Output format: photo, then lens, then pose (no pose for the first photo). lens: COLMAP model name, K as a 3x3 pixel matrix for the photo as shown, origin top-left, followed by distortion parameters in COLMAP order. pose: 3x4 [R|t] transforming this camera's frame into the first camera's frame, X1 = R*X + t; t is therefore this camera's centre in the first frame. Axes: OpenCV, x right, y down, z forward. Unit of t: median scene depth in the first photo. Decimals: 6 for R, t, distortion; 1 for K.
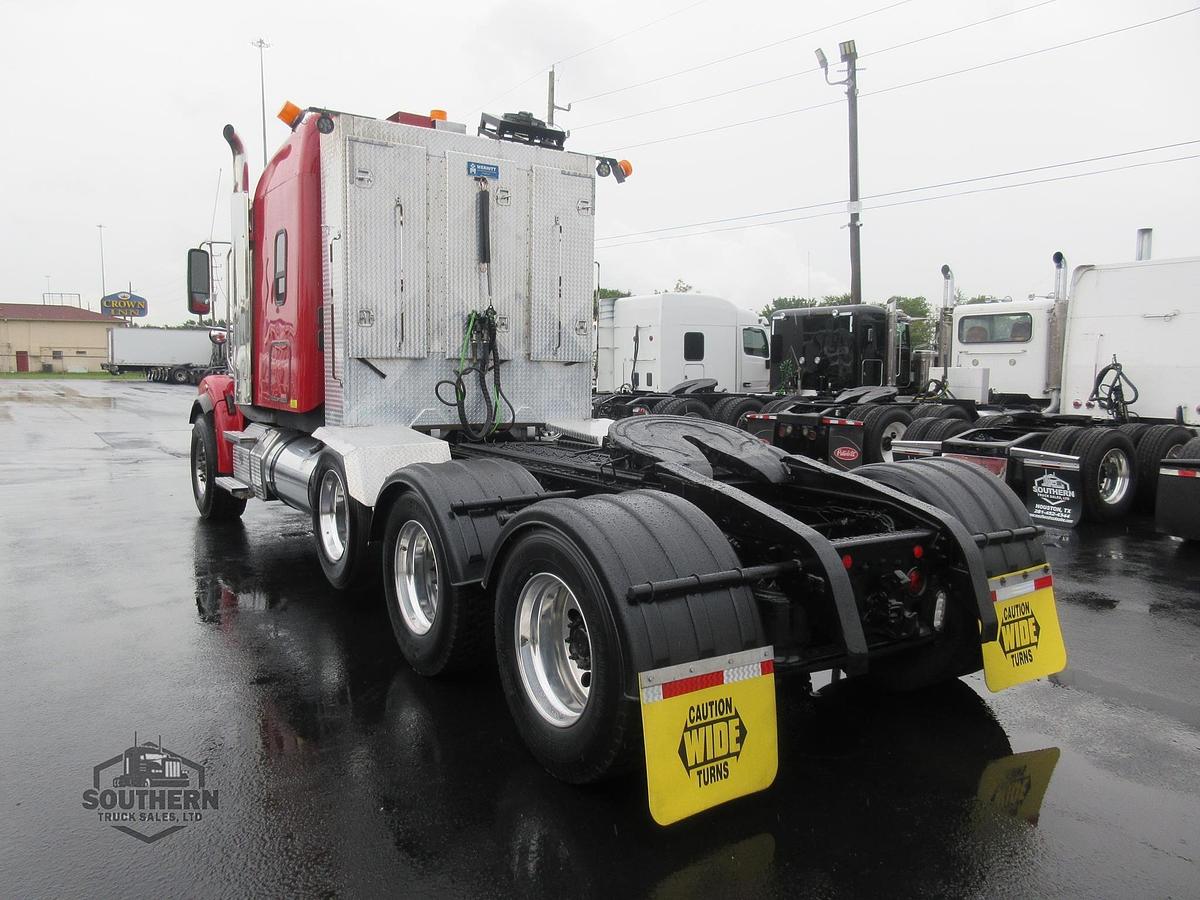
lens RADIAL K [[918.0, 0, 627.3], [0, 918.0, 456.3], [0, 0, 1]] dist [-0.006278, -0.001947]
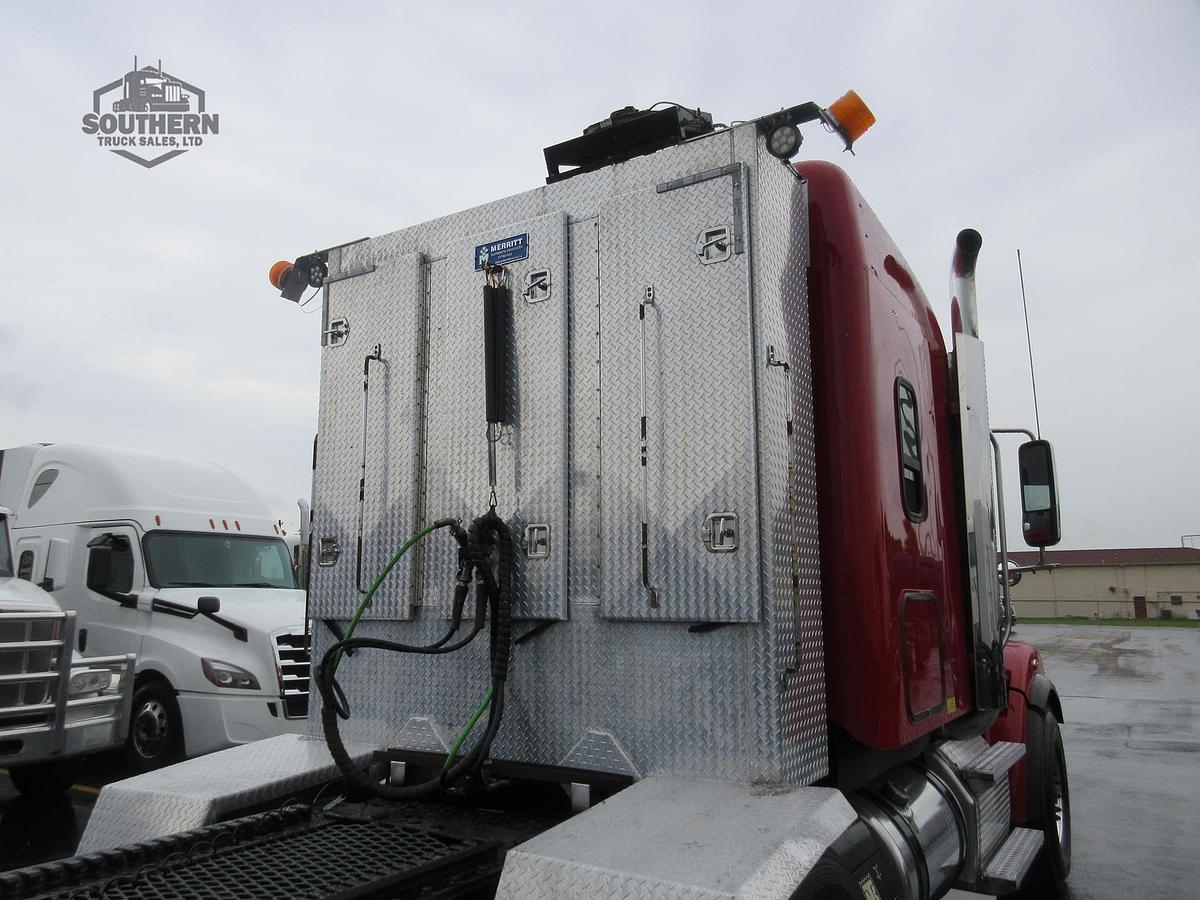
lens RADIAL K [[901.8, 0, 600.0], [0, 901.8, 450.0], [0, 0, 1]] dist [0.029481, -0.014877]
pose [[0.379148, -0.171154, -0.909370, 0.297140], [-0.080399, 0.972936, -0.216639, -0.091333], [0.921837, 0.155250, 0.355126, 0.847822]]
